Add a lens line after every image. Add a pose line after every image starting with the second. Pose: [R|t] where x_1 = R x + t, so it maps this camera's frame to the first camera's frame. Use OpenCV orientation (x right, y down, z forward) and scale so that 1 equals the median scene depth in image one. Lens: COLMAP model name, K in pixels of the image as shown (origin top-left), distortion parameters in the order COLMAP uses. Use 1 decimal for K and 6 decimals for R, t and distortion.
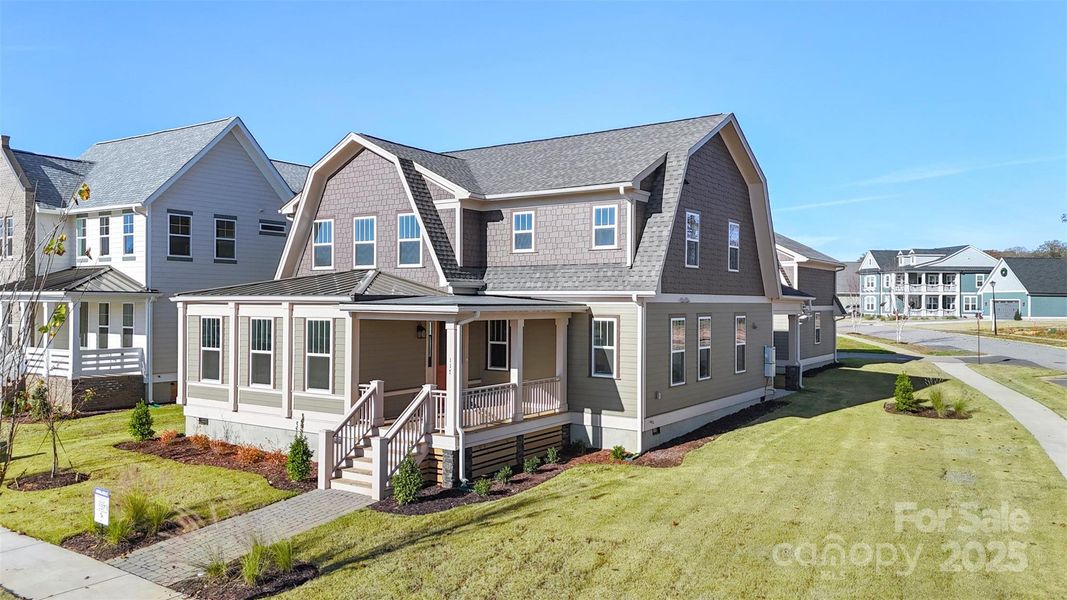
lens RADIAL K [[790.1, 0, 533.5], [0, 790.1, 300.0], [0, 0, 1]] dist [0.105374, -0.132924]
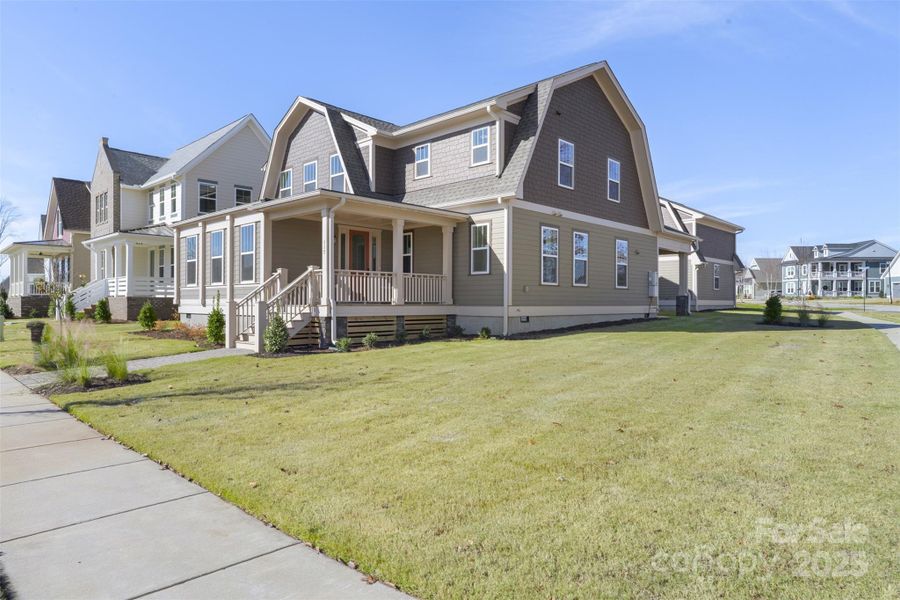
lens RADIAL K [[557.4, 0, 450.0], [0, 557.4, 300.0], [0, 0, 1]] dist [-0.001903, -0.001388]
pose [[0.985654, -0.003825, -0.168738, 0.170028], [0.003028, 0.999983, -0.004981, 0.129412], [0.168754, 0.004399, 0.985648, 0.160848]]
